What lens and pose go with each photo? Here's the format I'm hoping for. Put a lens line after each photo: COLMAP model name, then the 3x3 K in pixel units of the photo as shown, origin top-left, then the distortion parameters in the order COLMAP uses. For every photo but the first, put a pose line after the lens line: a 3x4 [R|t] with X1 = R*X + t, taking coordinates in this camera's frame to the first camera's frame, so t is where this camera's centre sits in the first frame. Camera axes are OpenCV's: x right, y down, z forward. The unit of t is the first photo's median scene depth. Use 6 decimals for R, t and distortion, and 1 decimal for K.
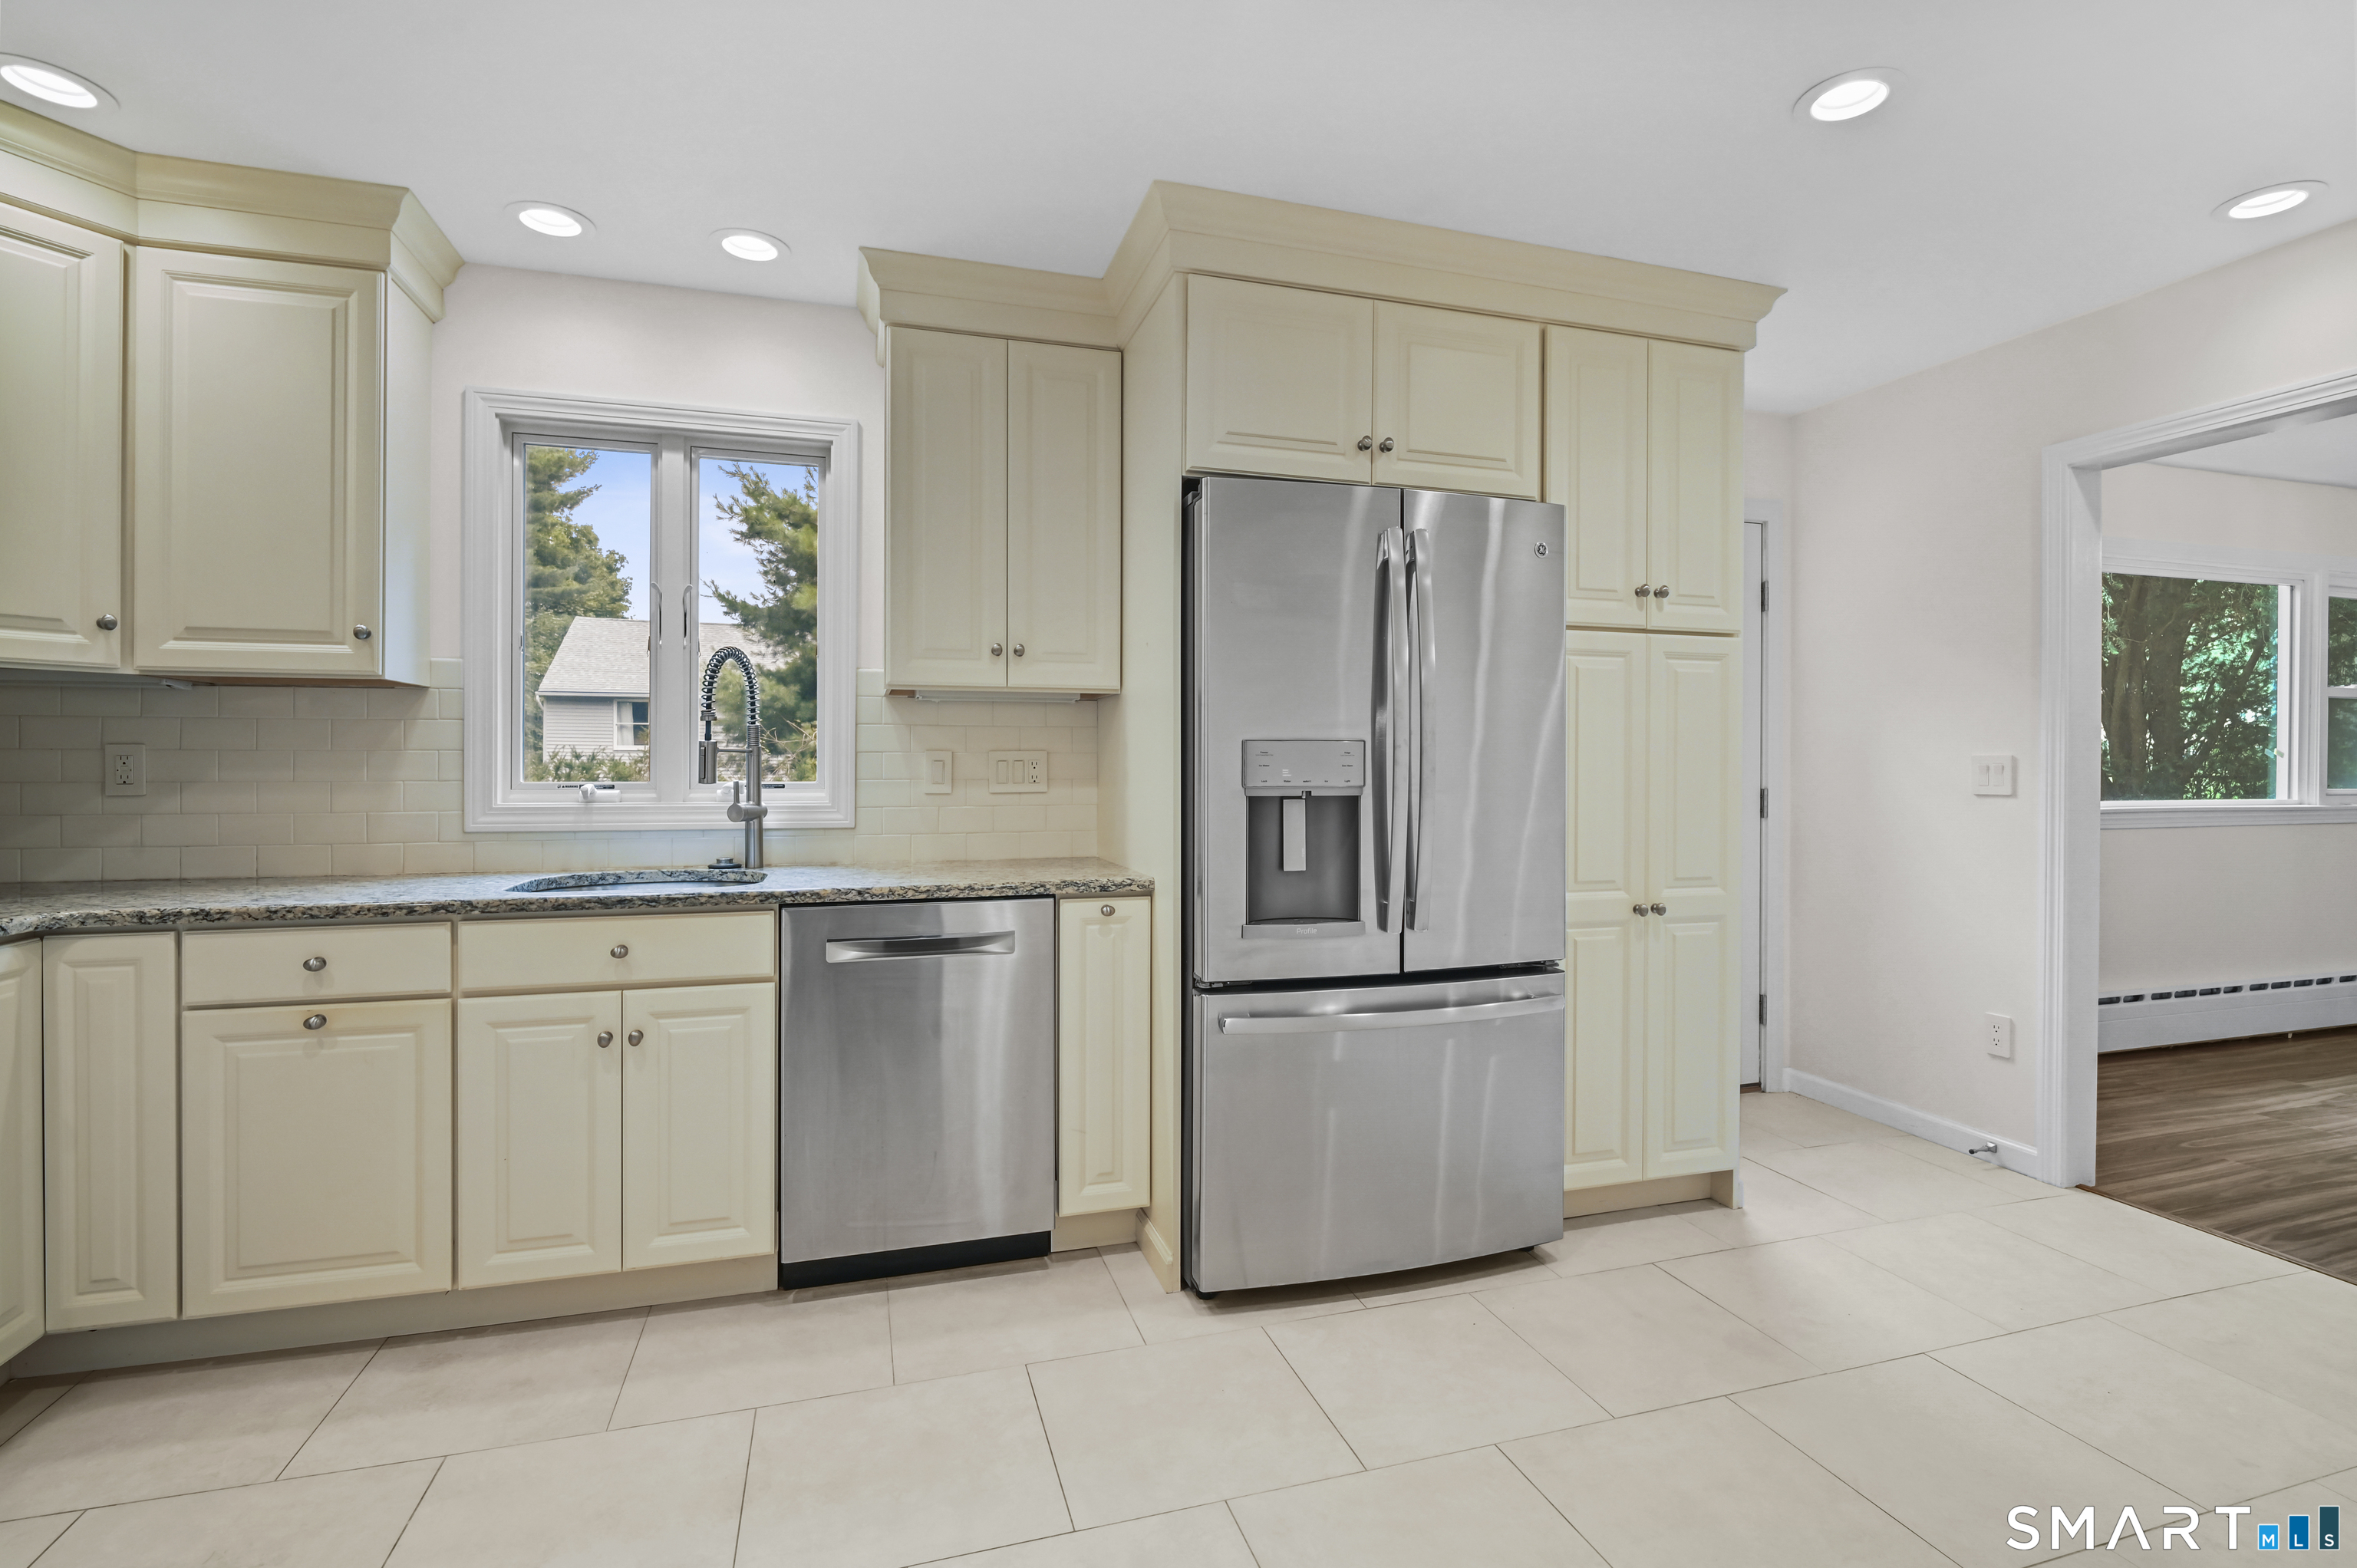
lens RADIAL K [[1100.1, 0, 1185.1], [0, 1100.1, 766.5], [0, 0, 1]] dist [-0.006243, -0.002110]
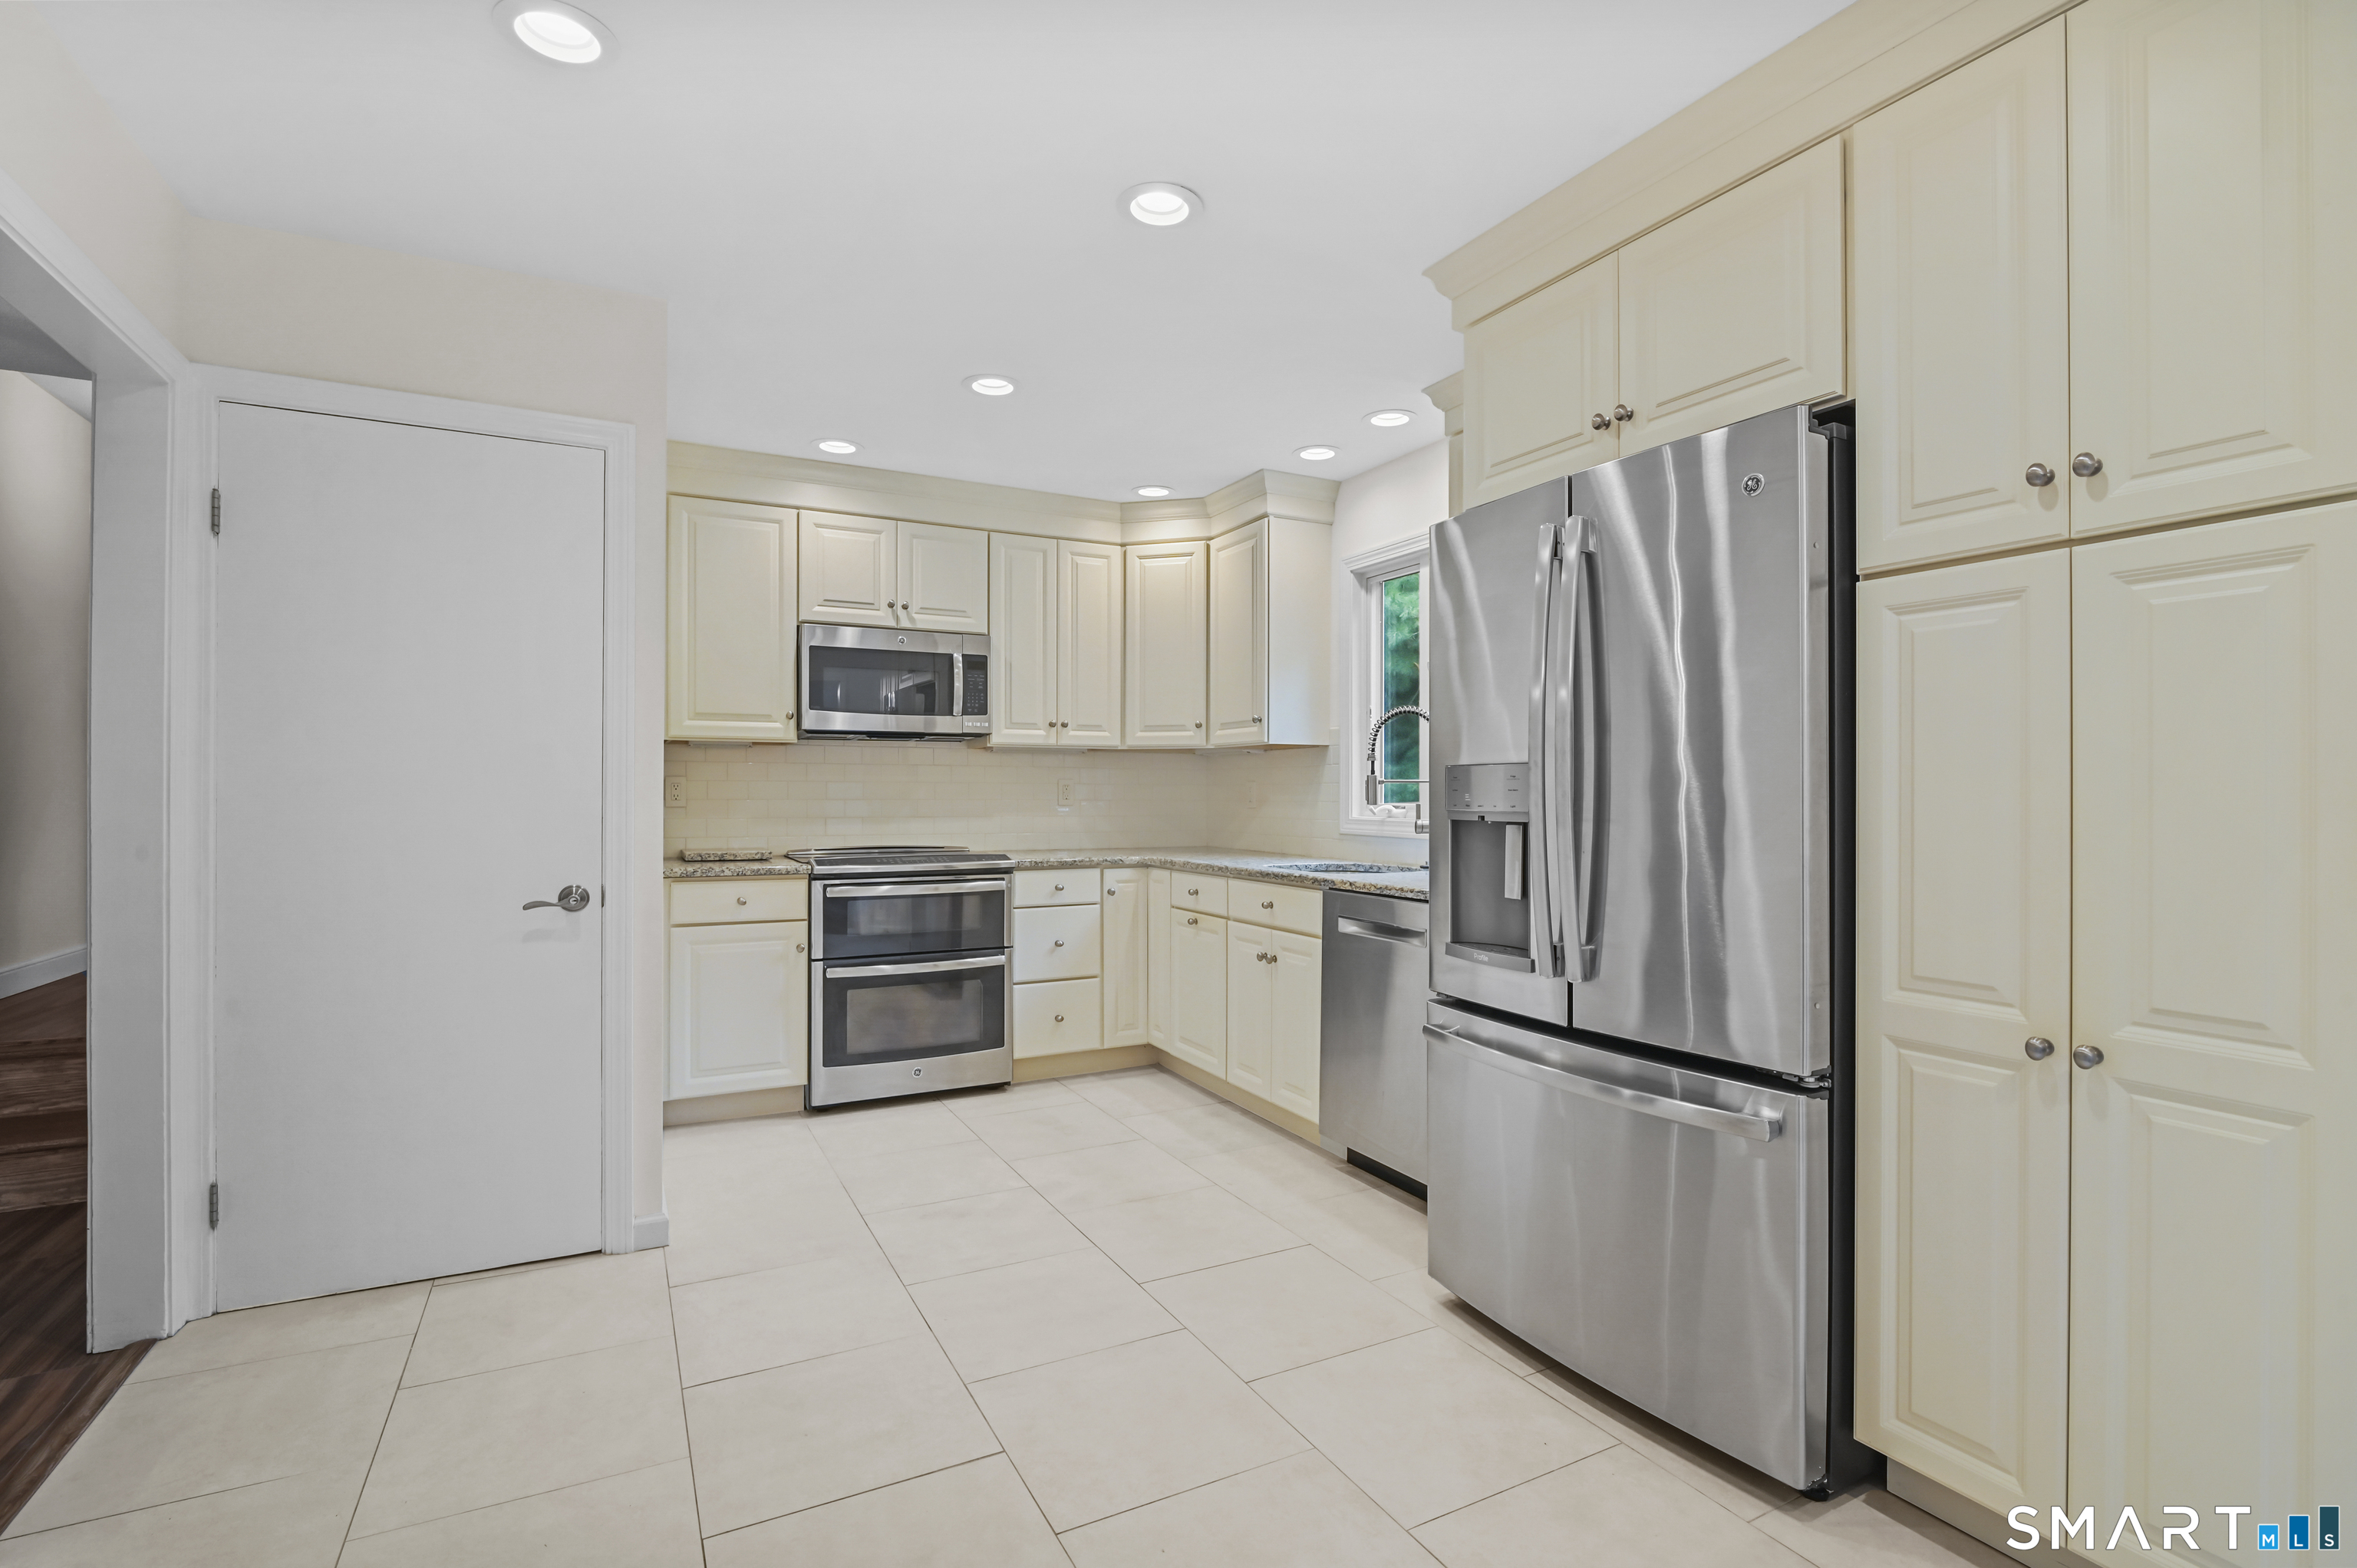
lens RADIAL K [[1100.1, 0, 1182.3], [0, 1100.1, 788.4], [0, 0, 1]] dist [-0.006243, -0.002110]
pose [[0.179085, -0.005769, -0.983817, 1.025852], [-0.005938, 0.999958, -0.006944, 0.006226], [0.983816, 0.007085, 0.179043, 0.549808]]
